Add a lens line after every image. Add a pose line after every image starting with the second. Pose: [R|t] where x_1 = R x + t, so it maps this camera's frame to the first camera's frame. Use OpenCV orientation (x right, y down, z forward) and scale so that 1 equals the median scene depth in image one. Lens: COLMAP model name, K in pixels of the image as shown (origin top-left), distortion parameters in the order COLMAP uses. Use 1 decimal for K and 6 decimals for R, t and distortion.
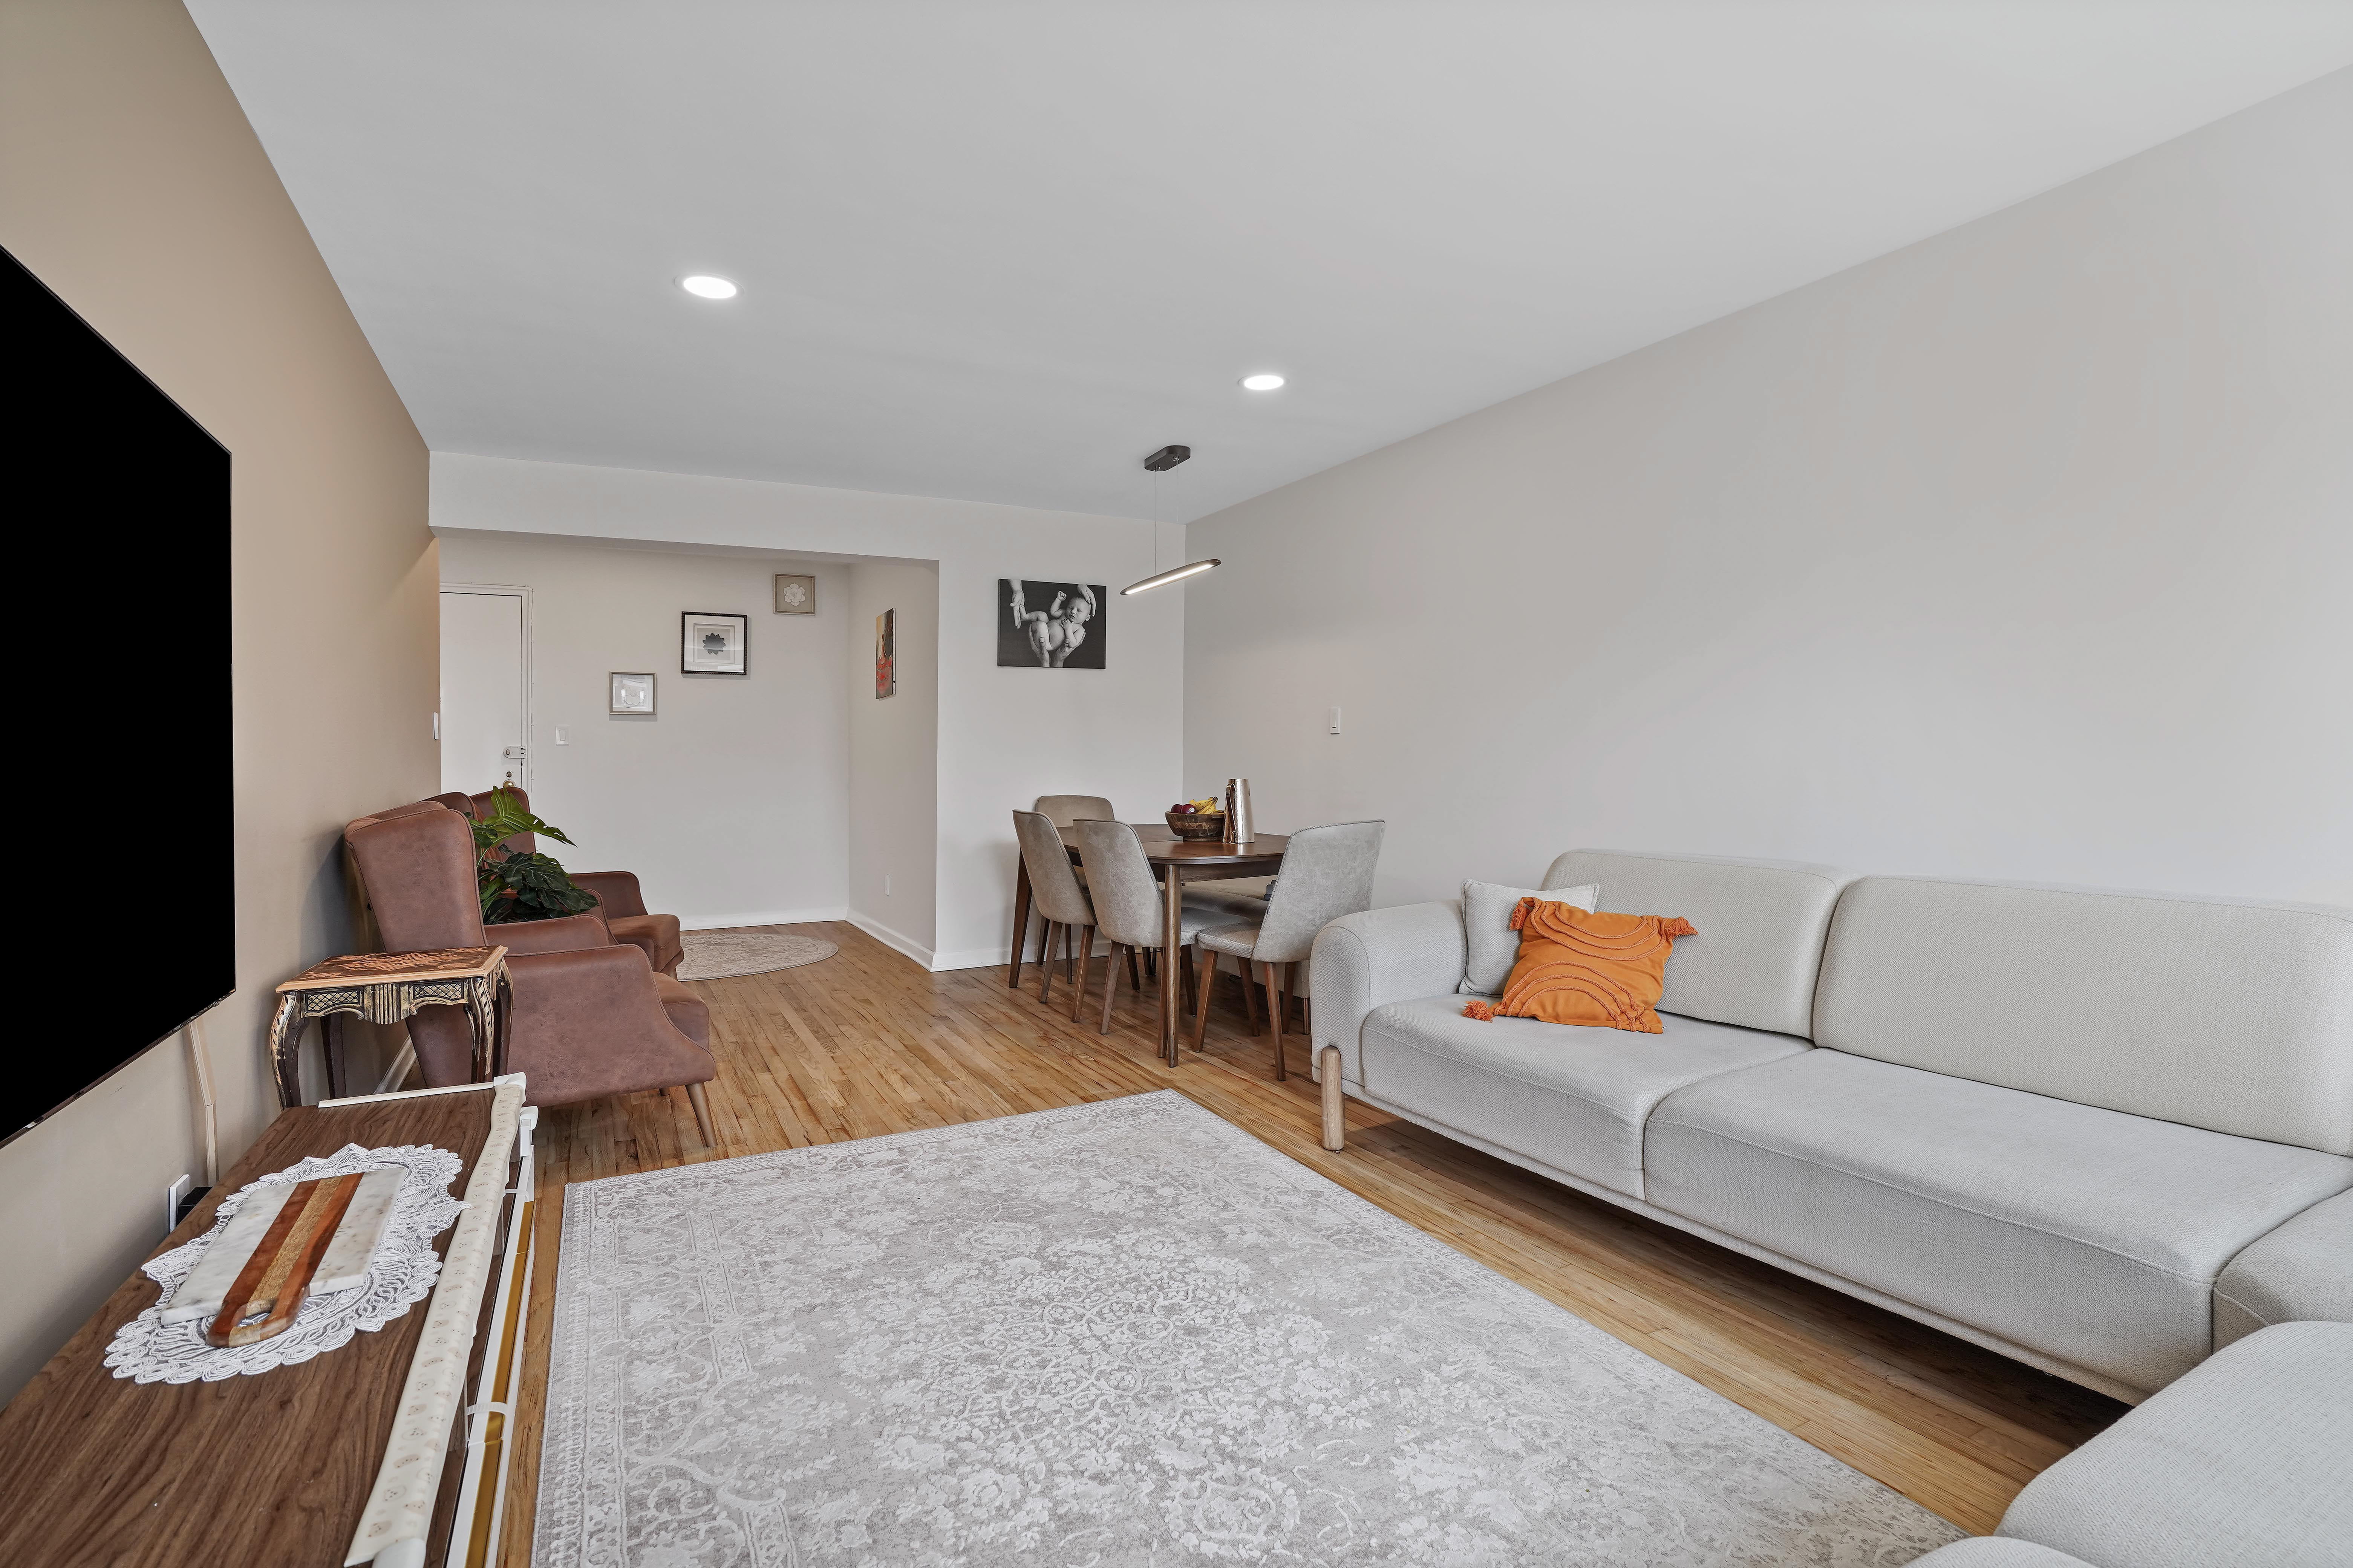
lens RADIAL K [[1107.1, 0, 1206.6], [0, 1107.1, 743.0], [0, 0, 1]] dist [-0.040950, 0.000266]
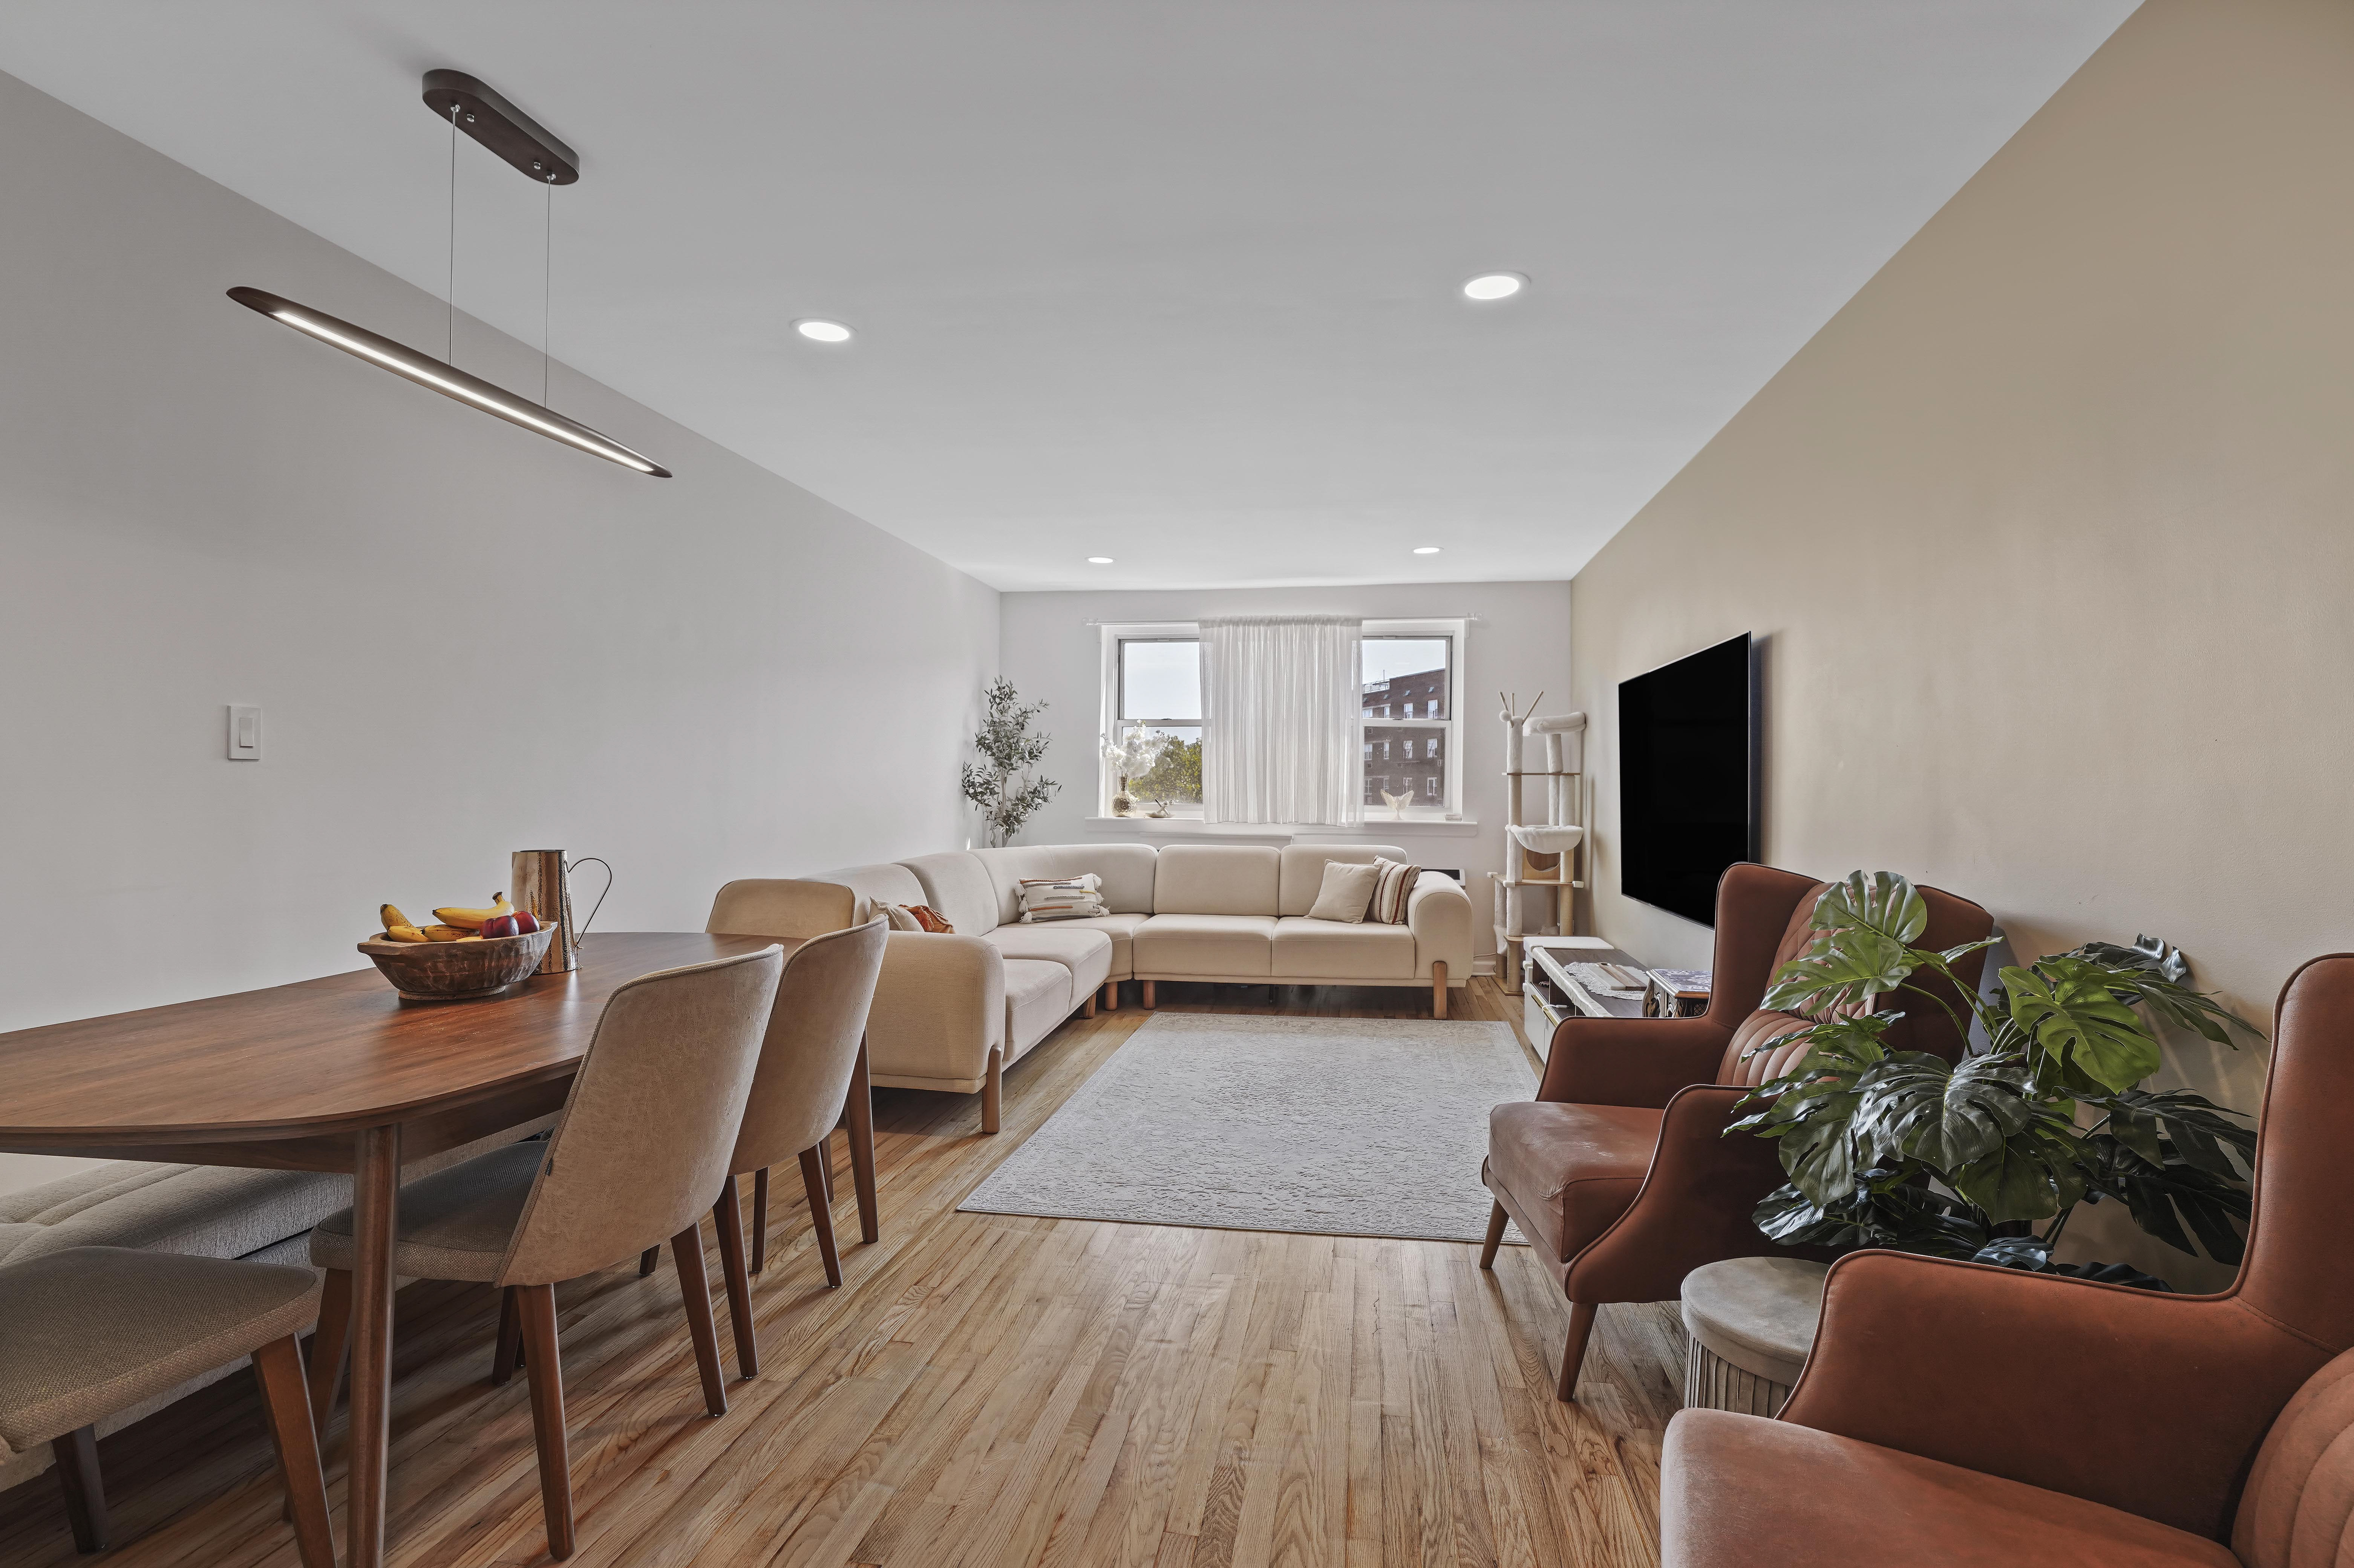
lens RADIAL K [[1124.2, 0, 1194.8], [0, 1124.2, 795.7], [0, 0, 1]] dist [-0.063160, 0.031805]
pose [[-0.785365, -0.001693, 0.619031, -0.529425], [-0.008993, 0.999922, -0.008674, 0.008008], [-0.618968, -0.012380, -0.785318, 1.192956]]
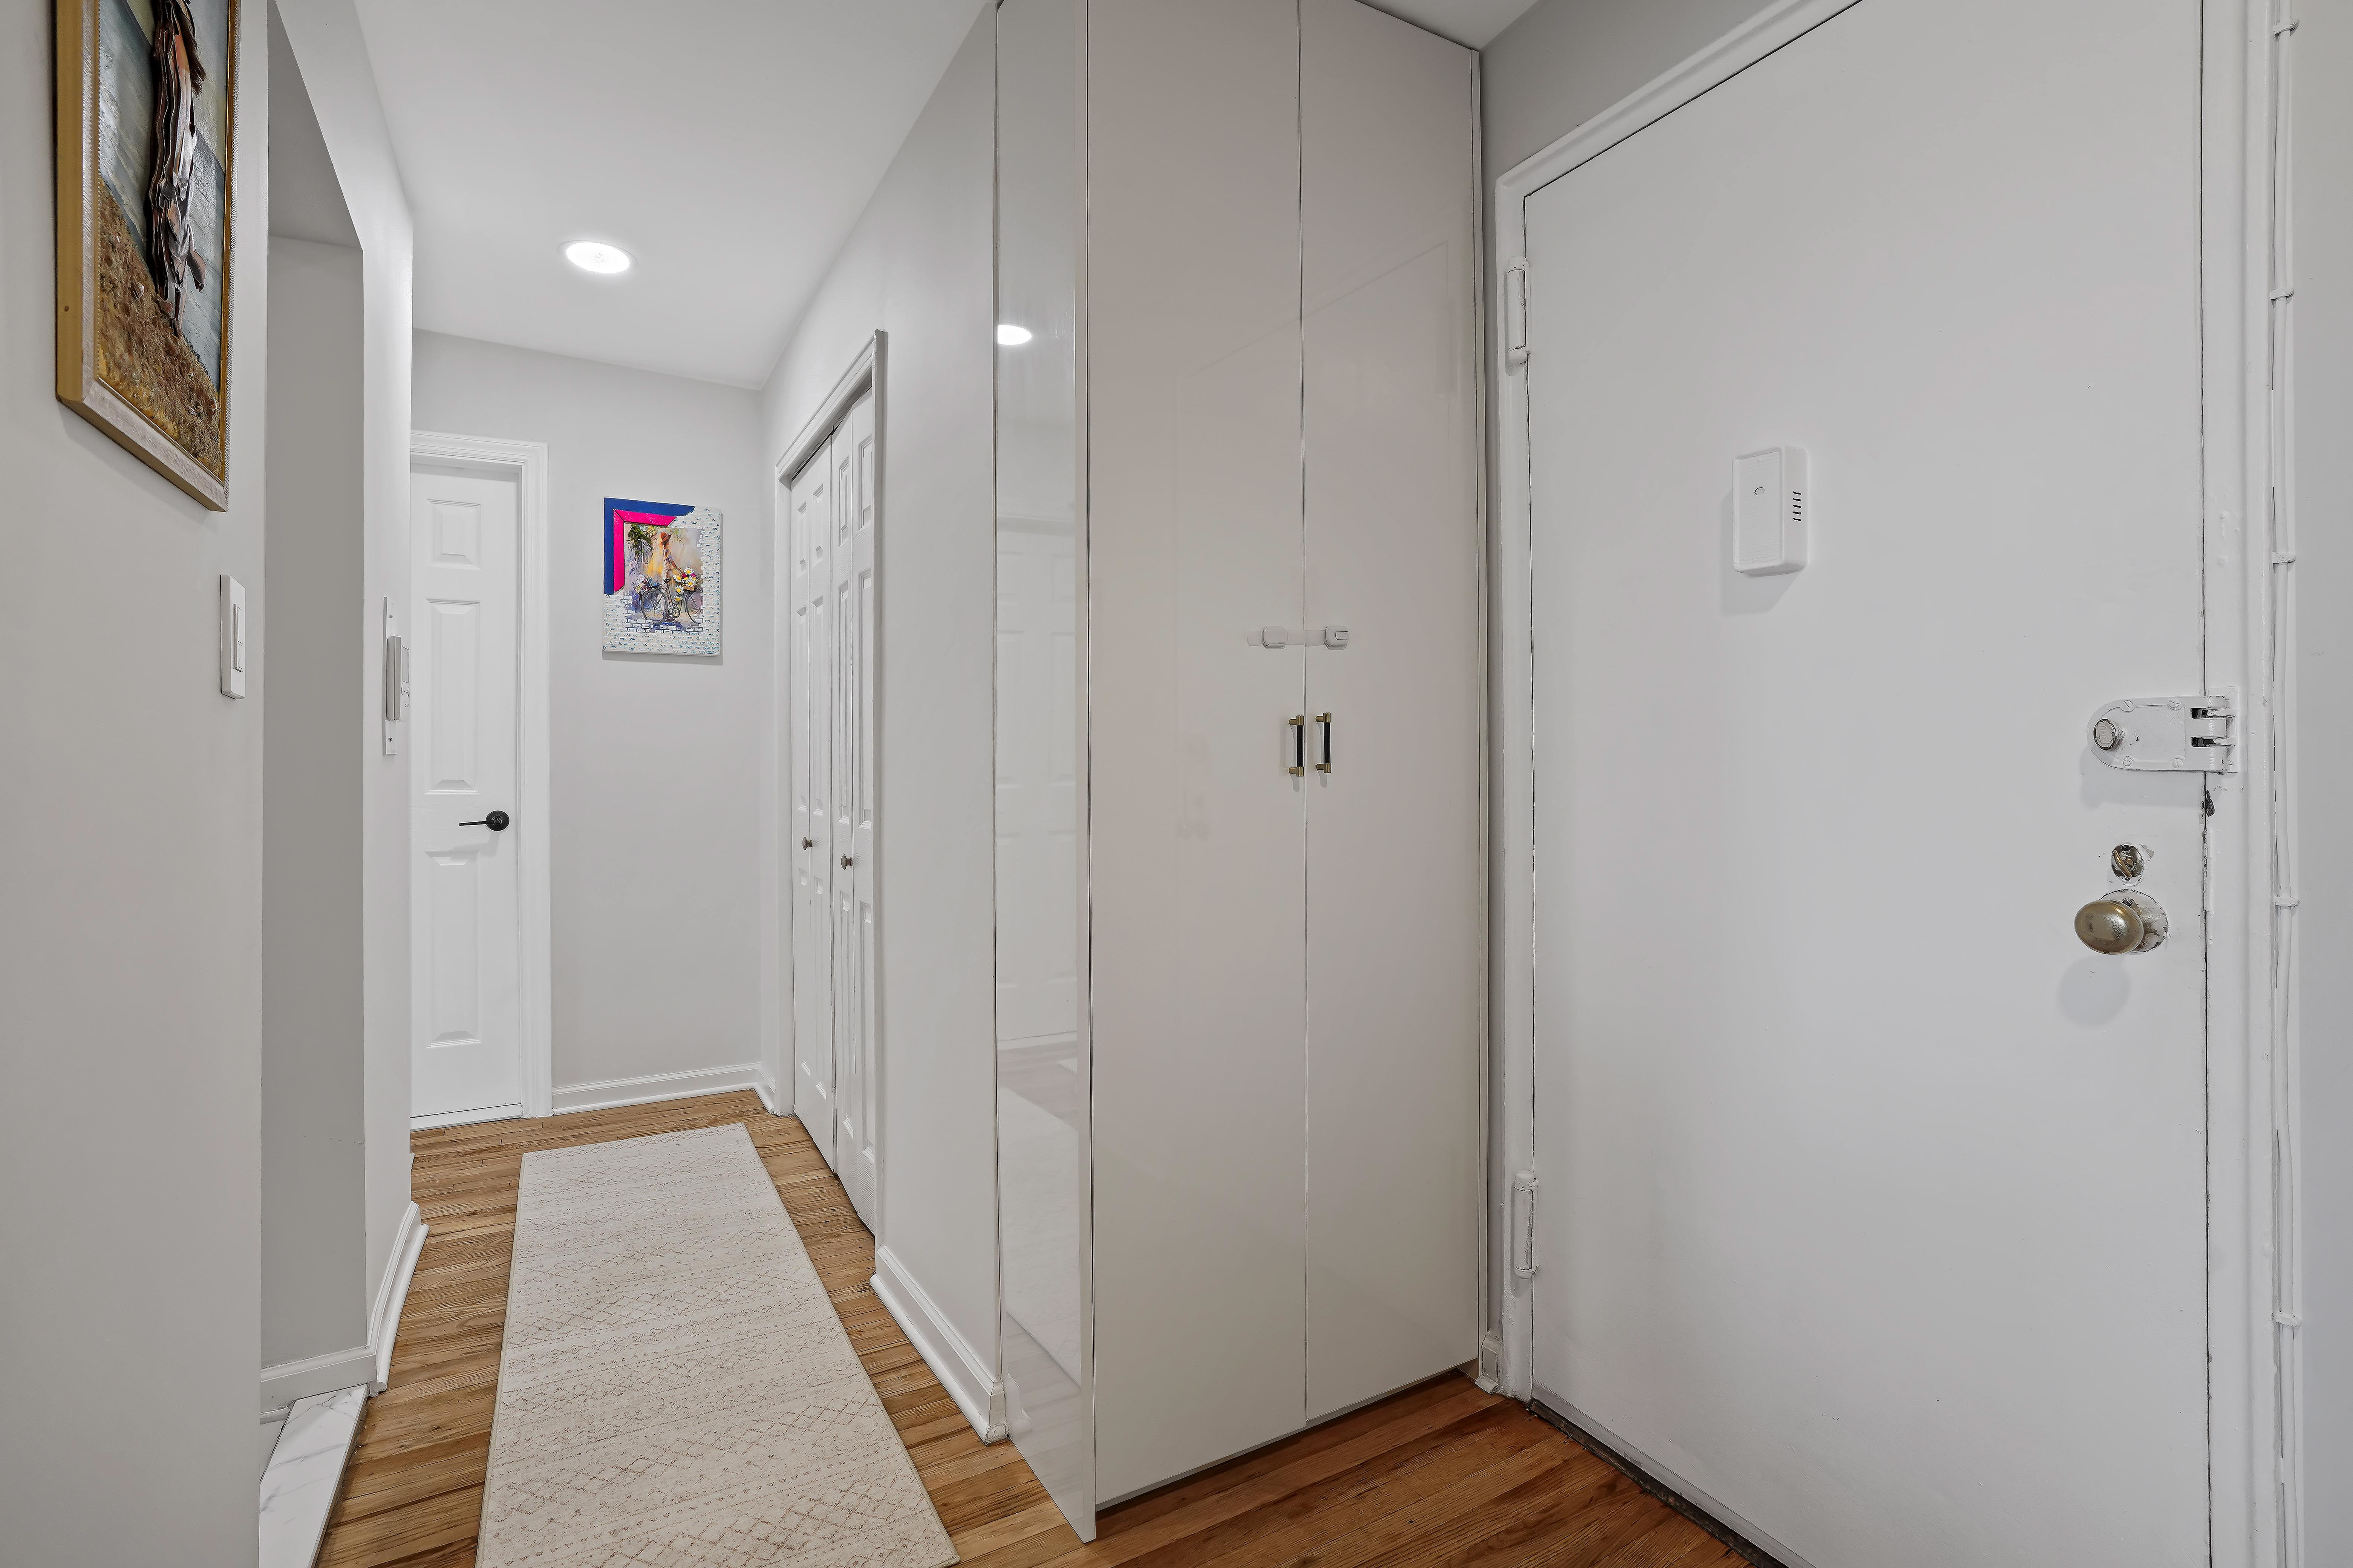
lens RADIAL K [[1111.3, 0, 1190.2], [0, 1111.3, 749.2], [0, 0, 1]] dist [0.002050, 0.000228]
pose [[0.010182, -0.000349, -0.999948, -0.634173], [0.014866, 0.999889, -0.000198, 0.011388], [0.999838, -0.014864, 0.010186, 1.159597]]
